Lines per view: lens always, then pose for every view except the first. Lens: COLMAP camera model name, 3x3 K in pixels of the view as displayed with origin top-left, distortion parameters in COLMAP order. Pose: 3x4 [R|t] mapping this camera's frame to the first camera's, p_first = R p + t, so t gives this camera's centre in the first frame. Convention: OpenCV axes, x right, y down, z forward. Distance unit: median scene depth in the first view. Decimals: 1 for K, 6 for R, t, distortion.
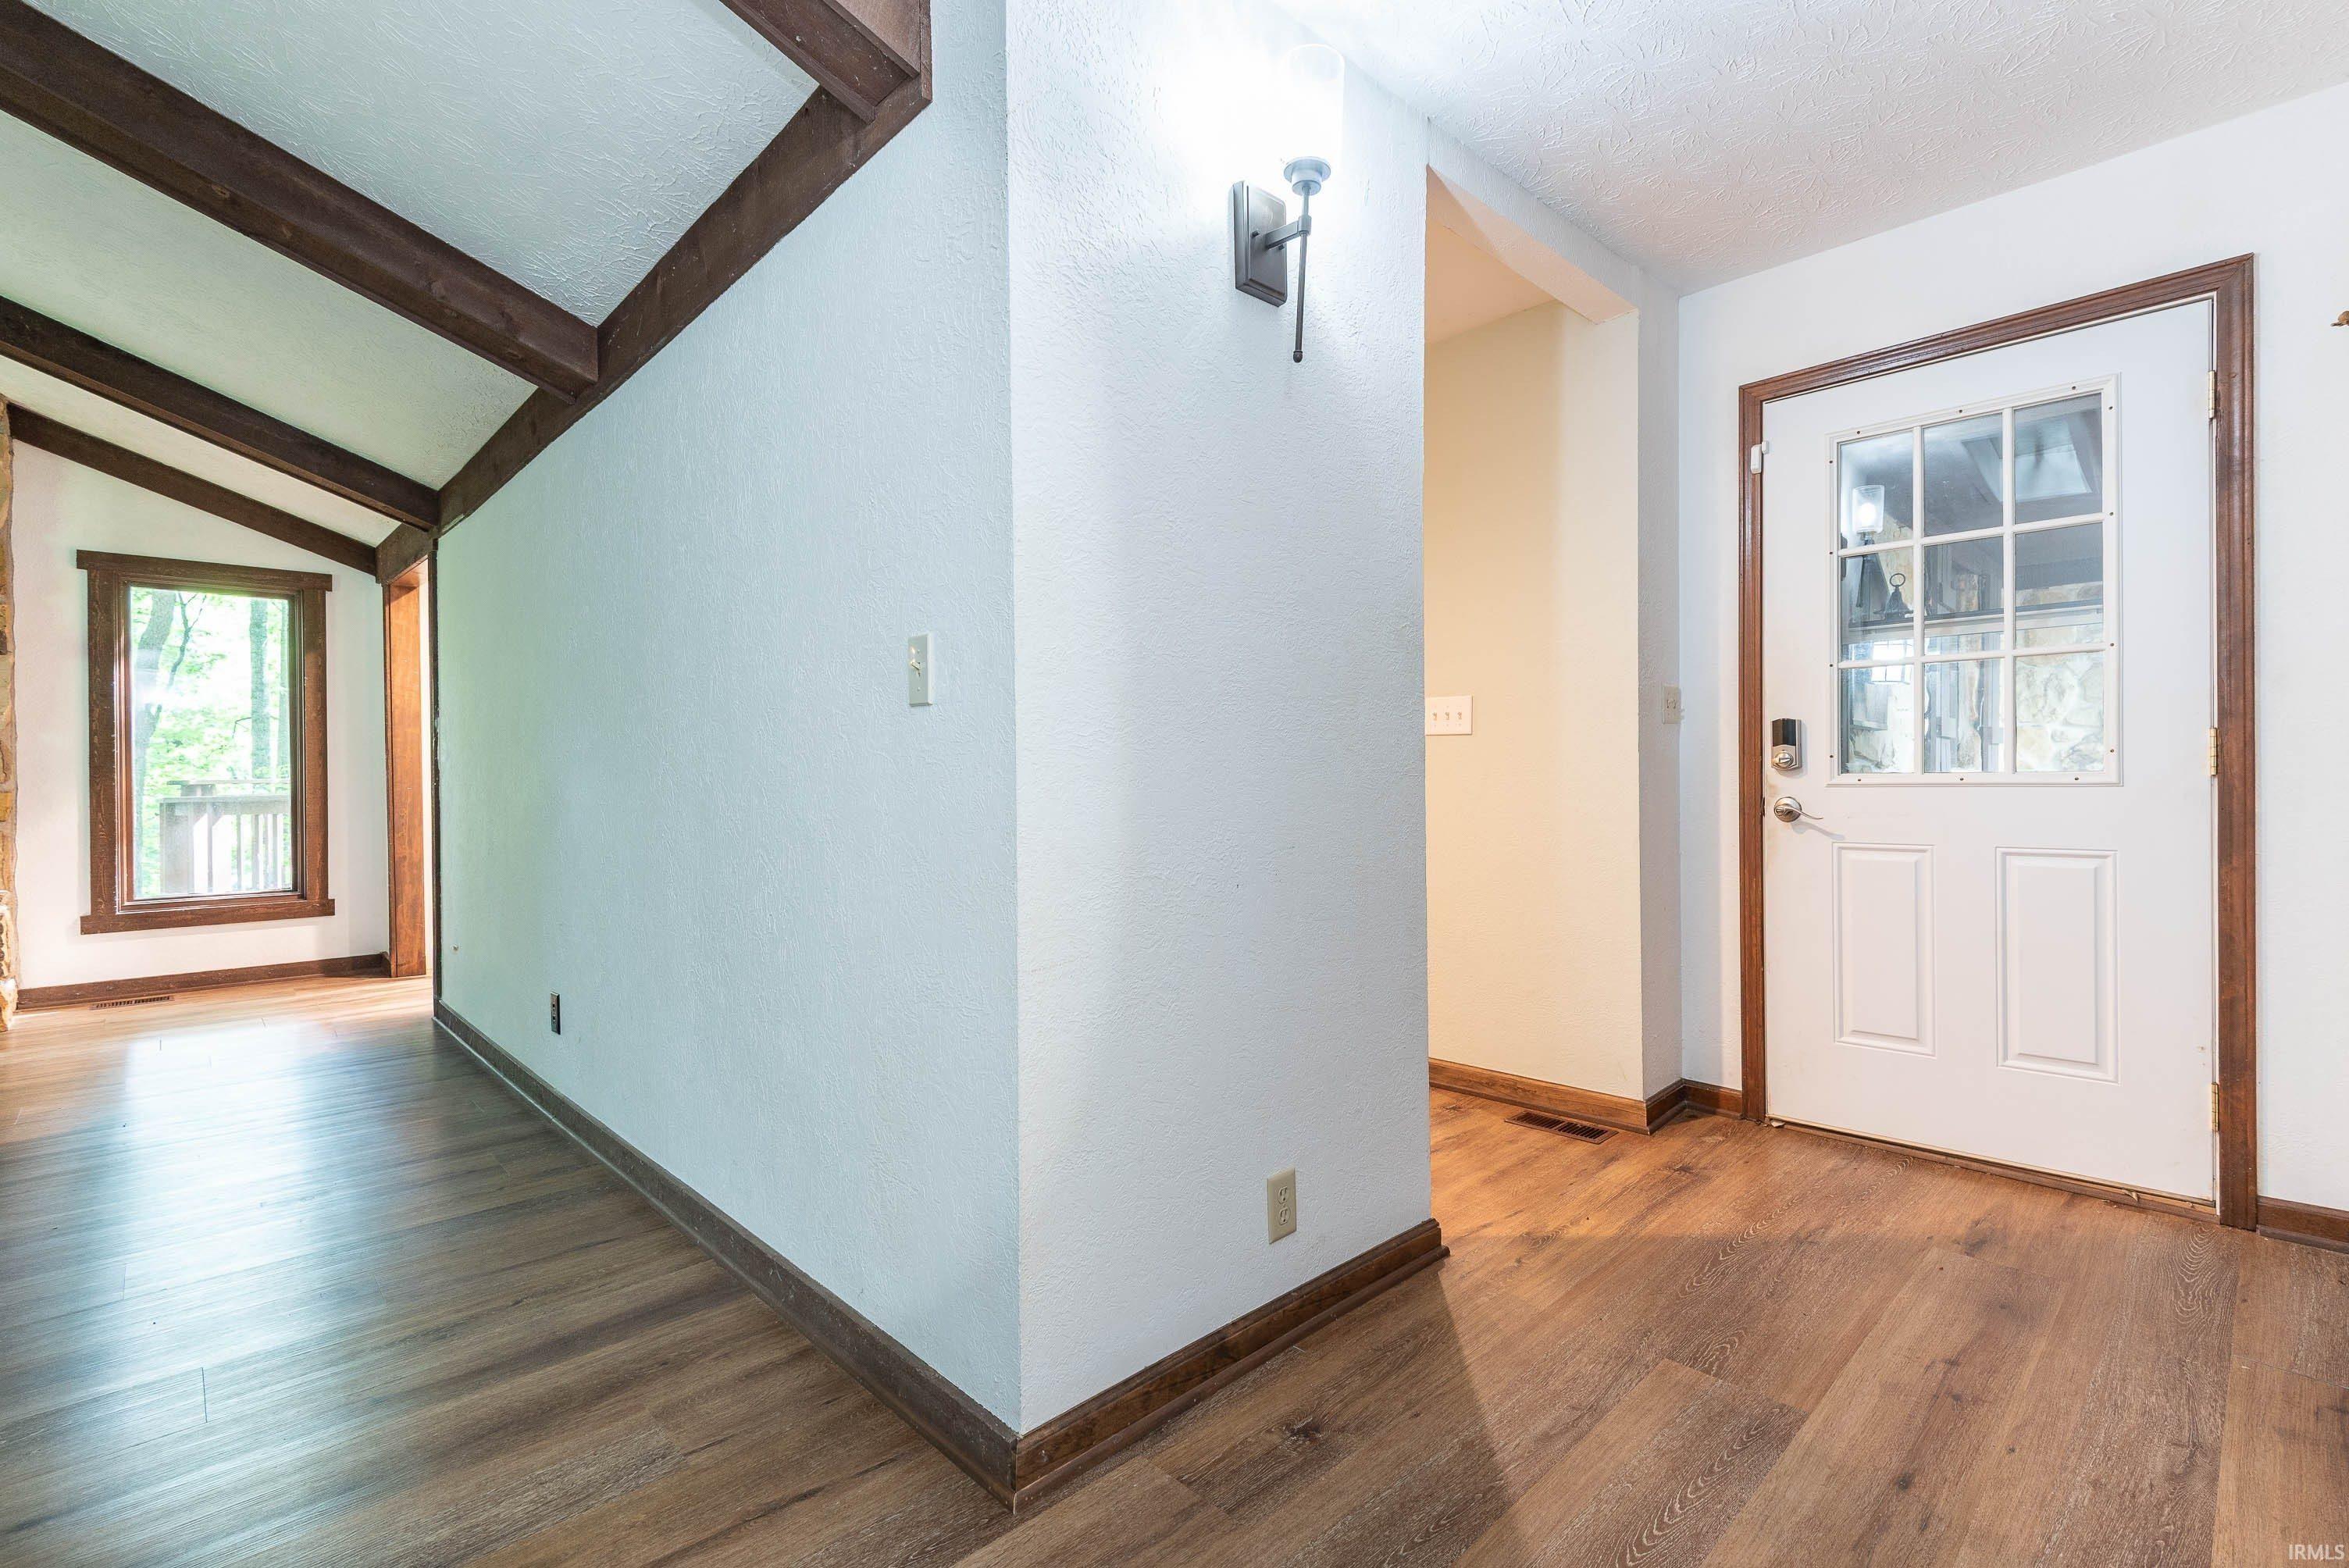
lens RADIAL K [[1052.7, 0, 1186.5], [0, 1052.7, 783.1], [0, 0, 1]] dist [0.041579, -0.020747]
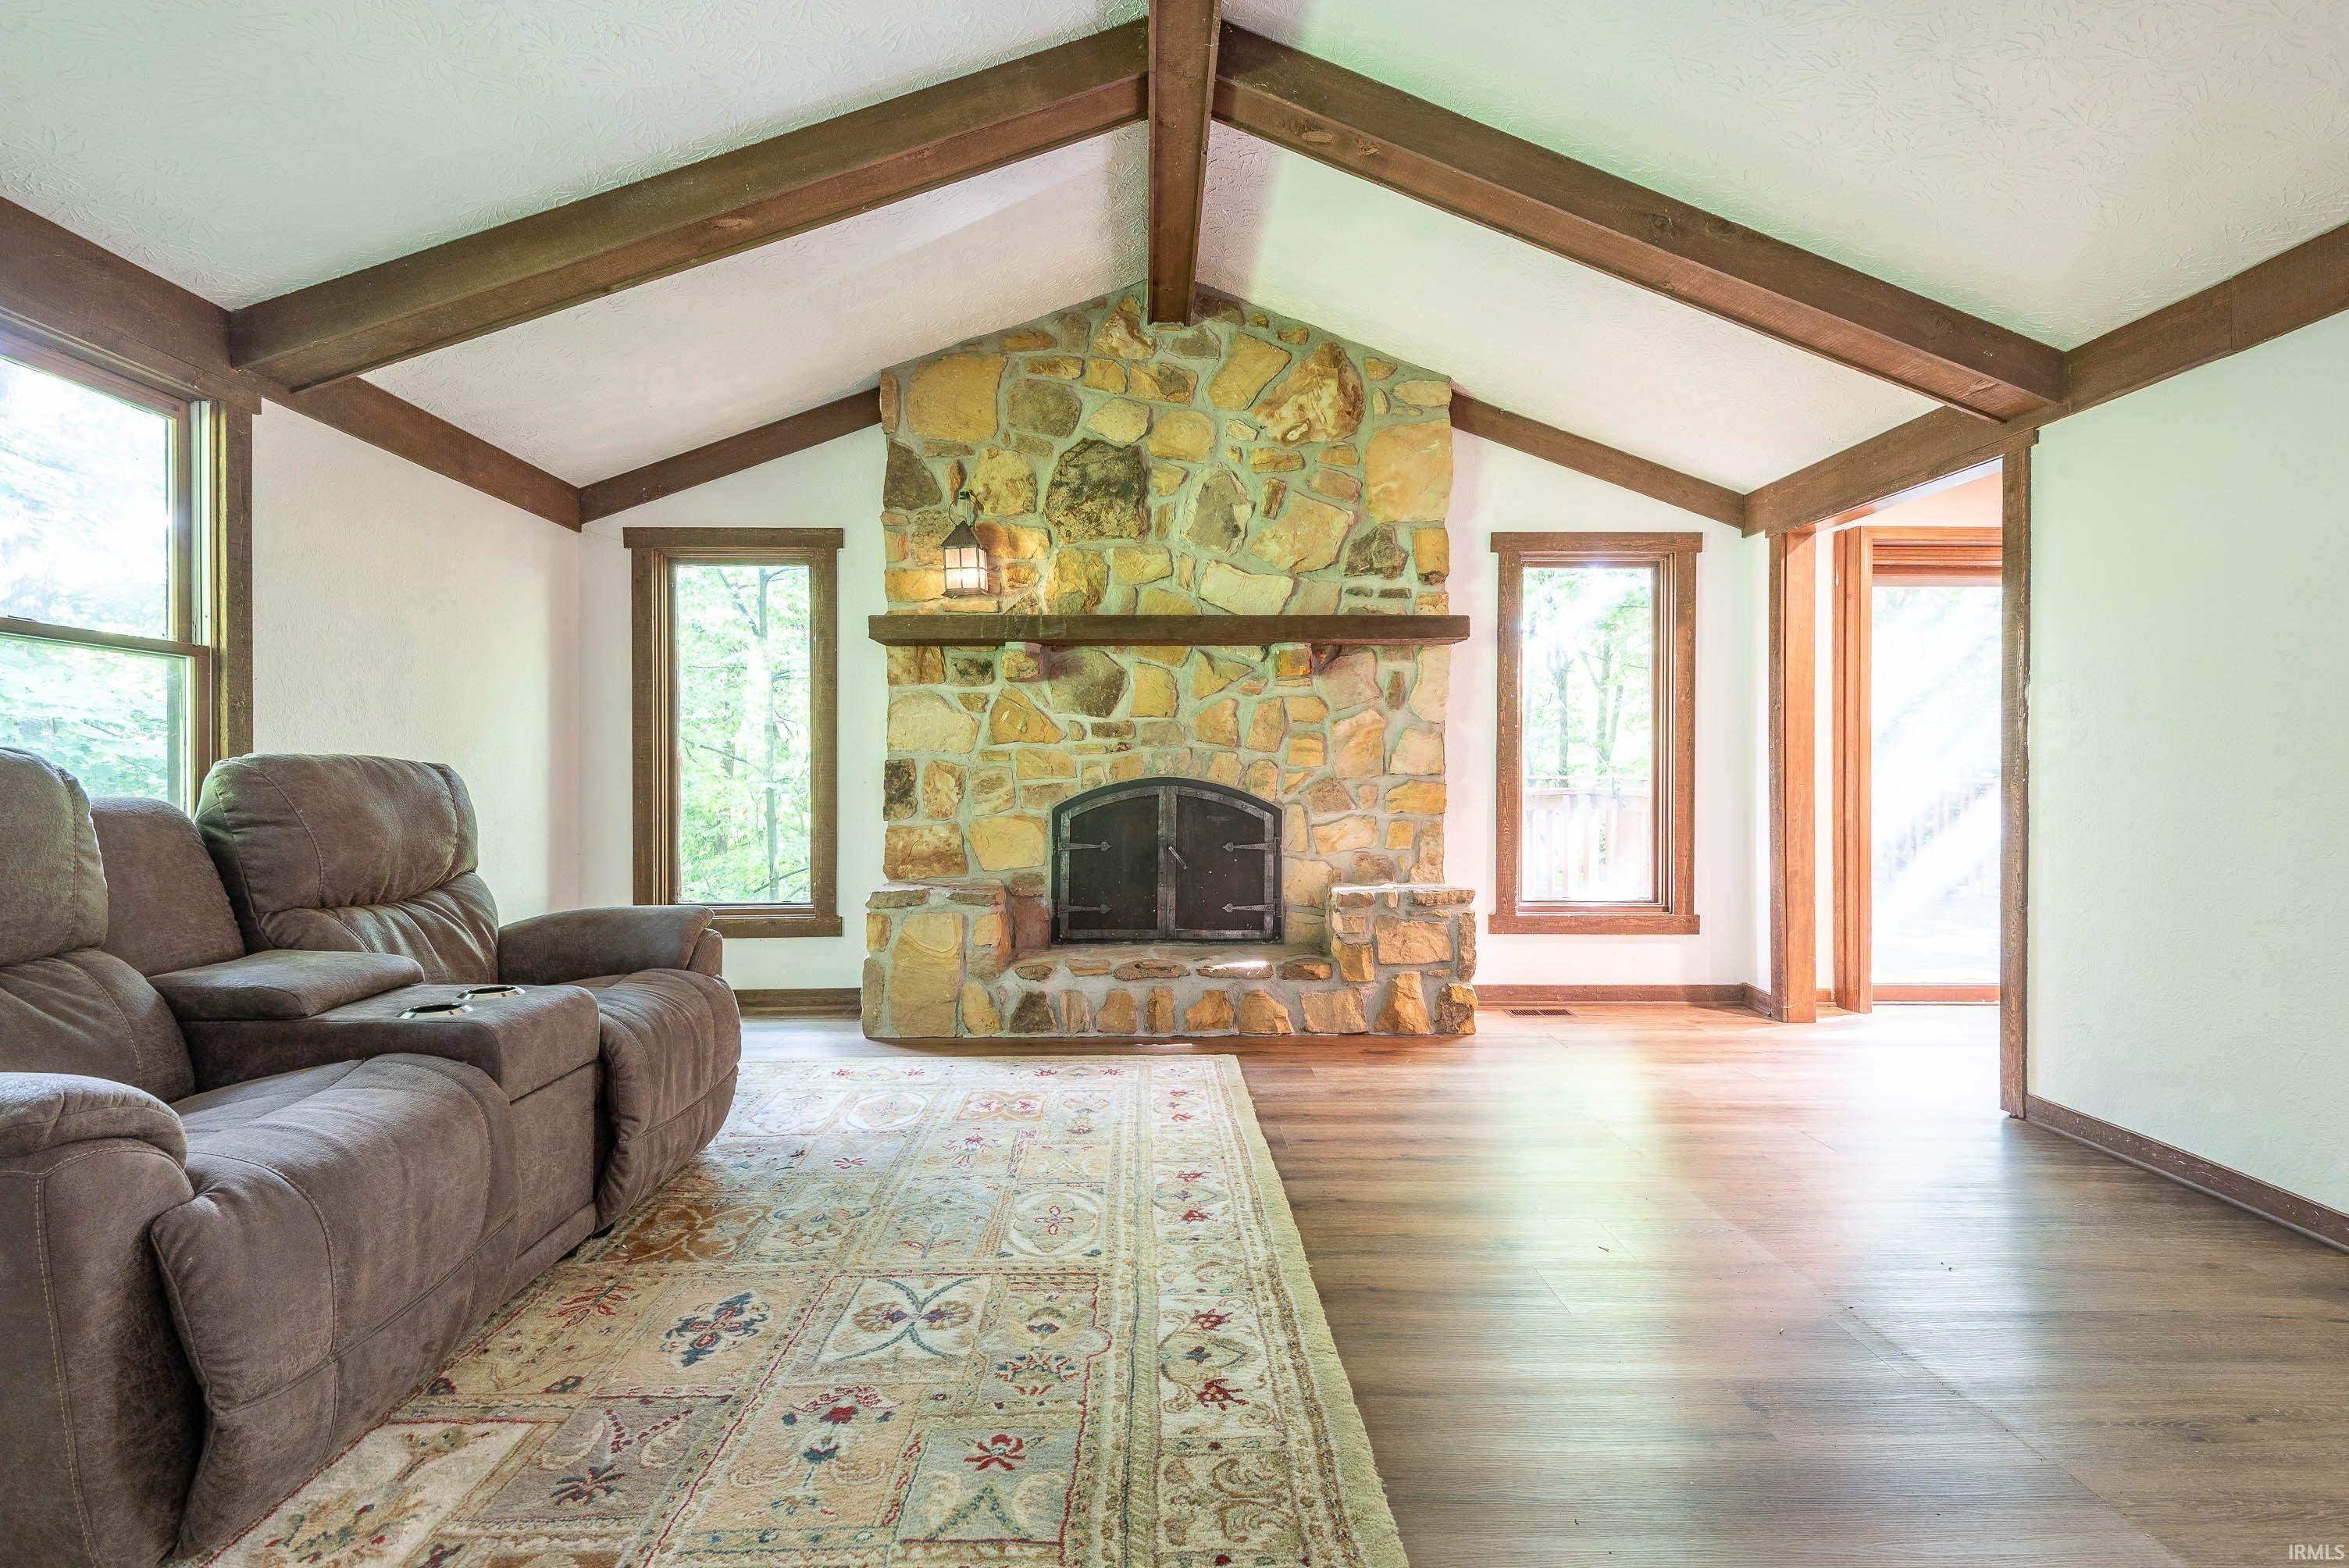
lens RADIAL K [[1080.8, 0, 1174.5], [0, 1080.8, 784.0], [0, 0, 1]] dist [0.048036, -0.032296]
pose [[0.739813, 0.009669, -0.672743, -0.536796], [-0.010438, 0.999941, 0.002893, 0.006556], [0.672731, 0.004882, 0.739871, 0.085193]]
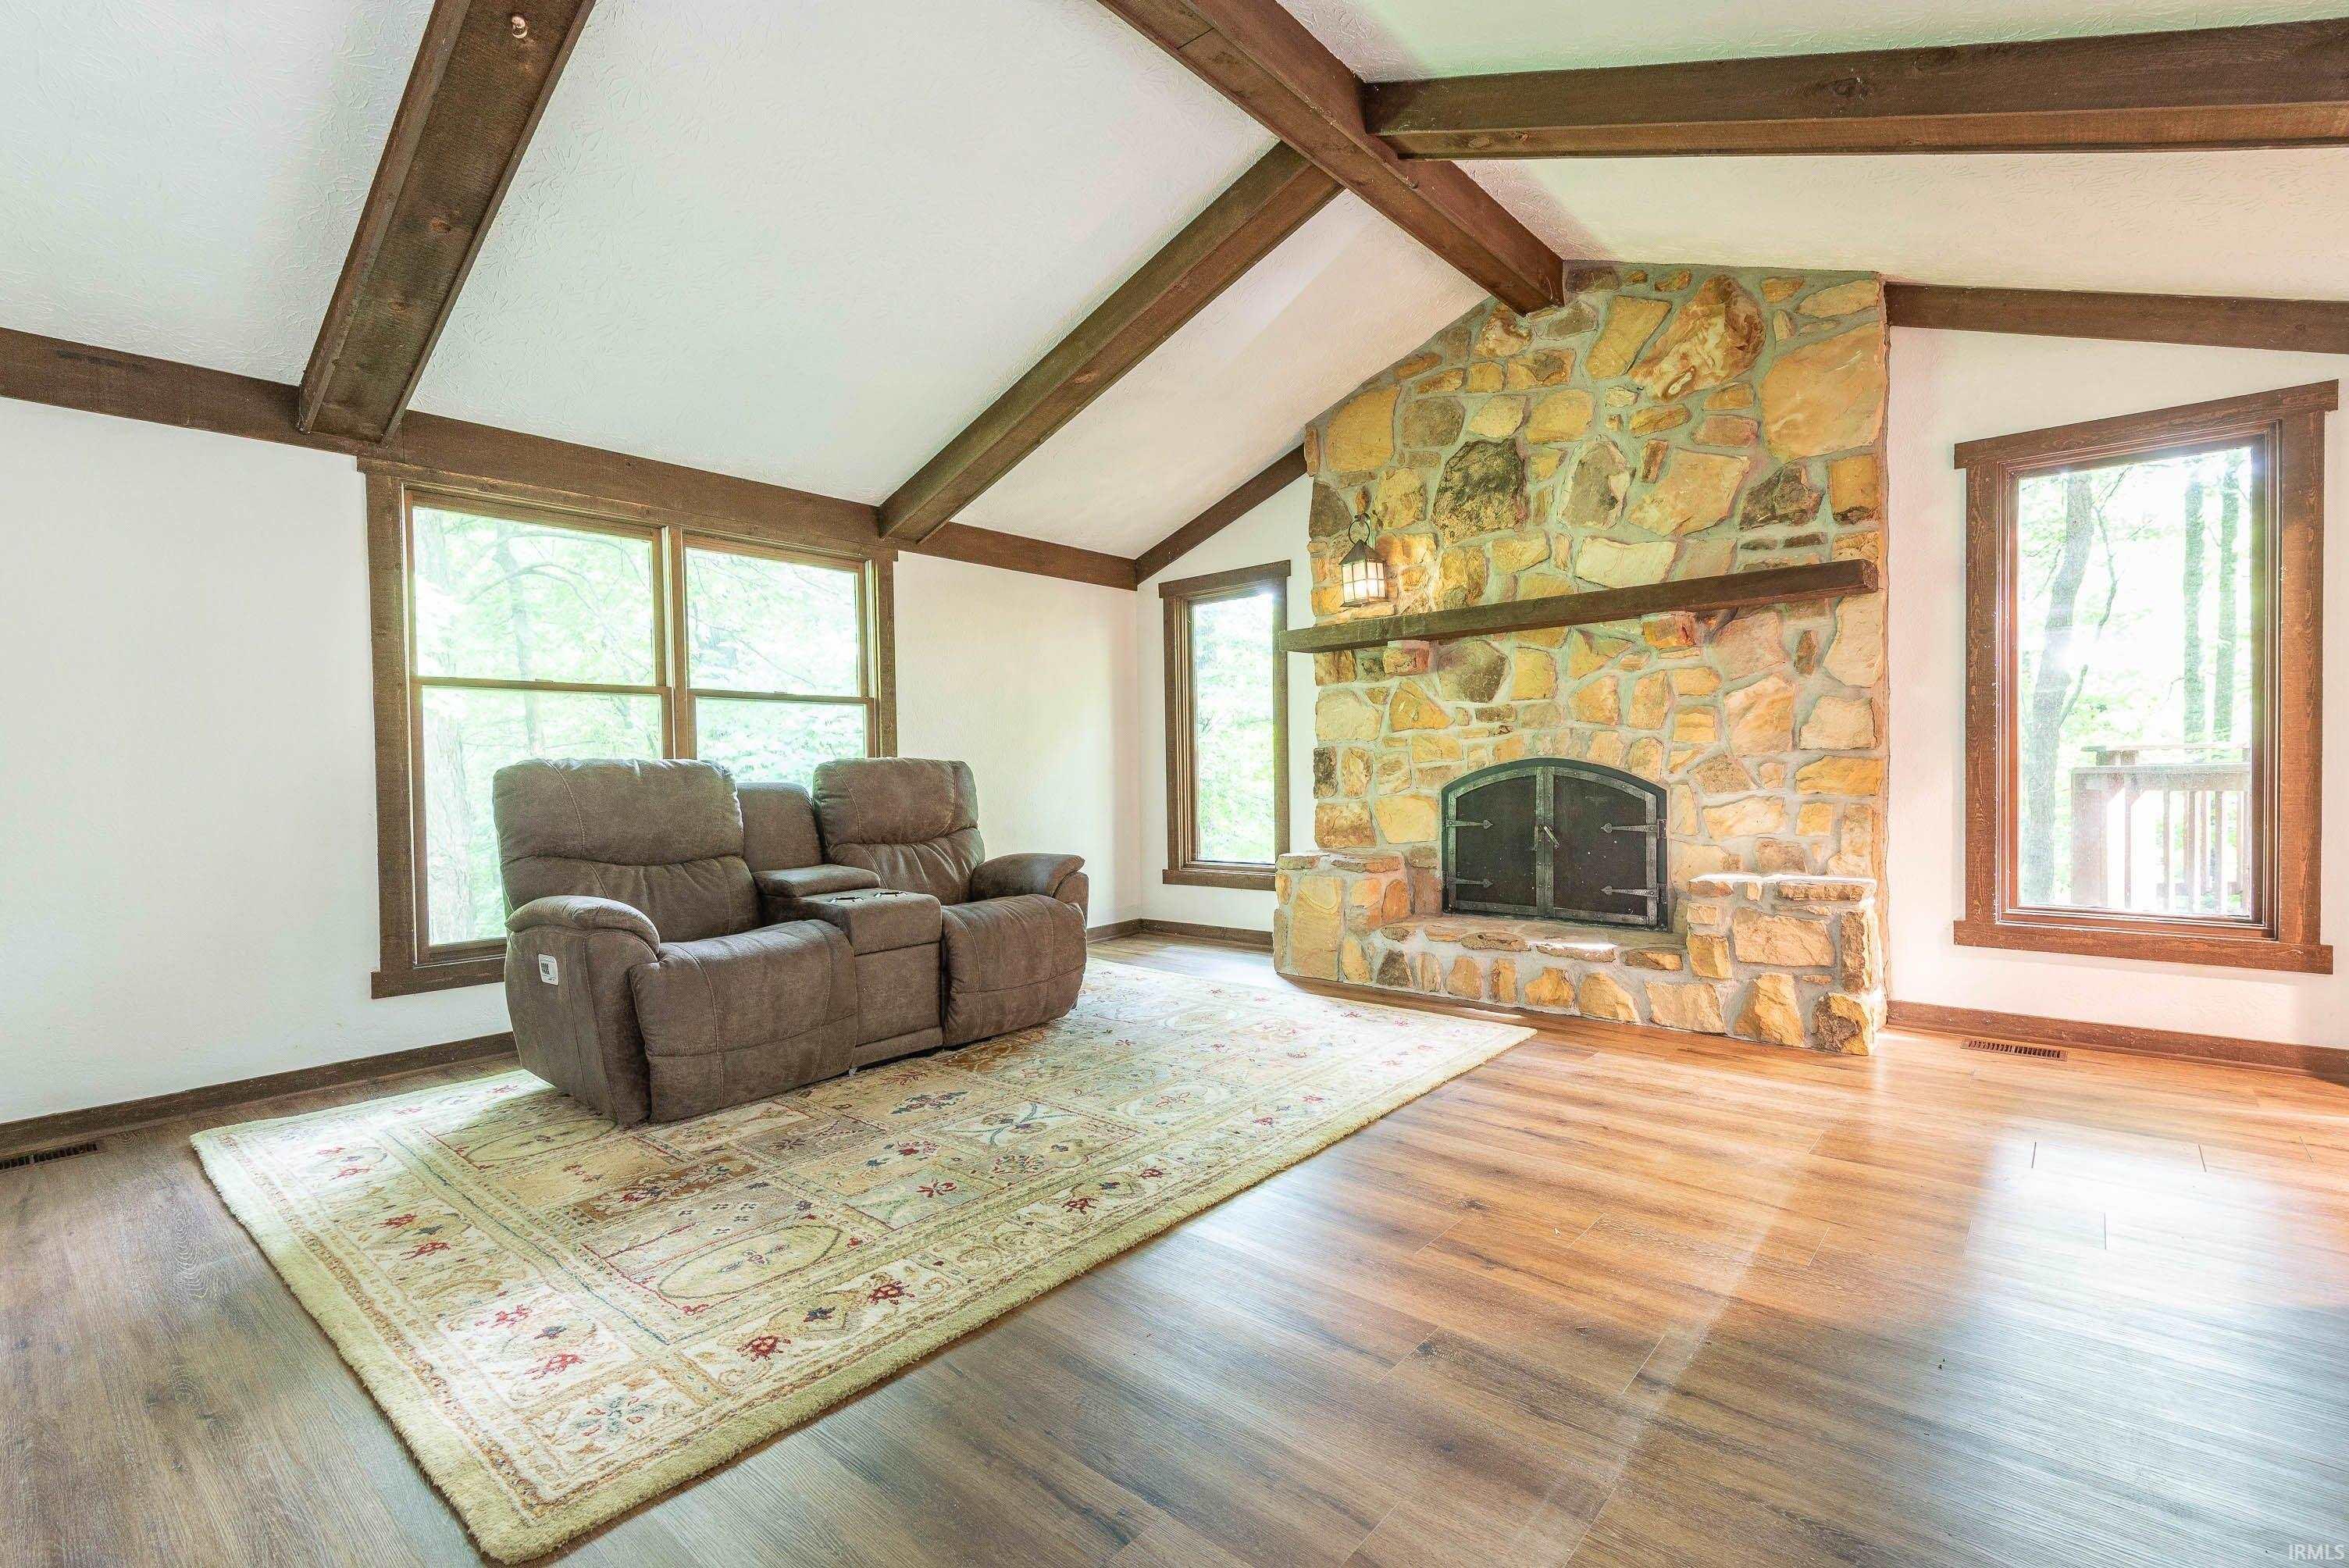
lens RADIAL K [[1052.7, 0, 1186.5], [0, 1052.7, 783.1], [0, 0, 1]] dist [0.041579, -0.020747]
pose [[0.106548, 0.020095, -0.994104, -0.298048], [0.008628, 0.999739, 0.021134, 0.003442], [0.994270, -0.010829, 0.106347, 0.339394]]
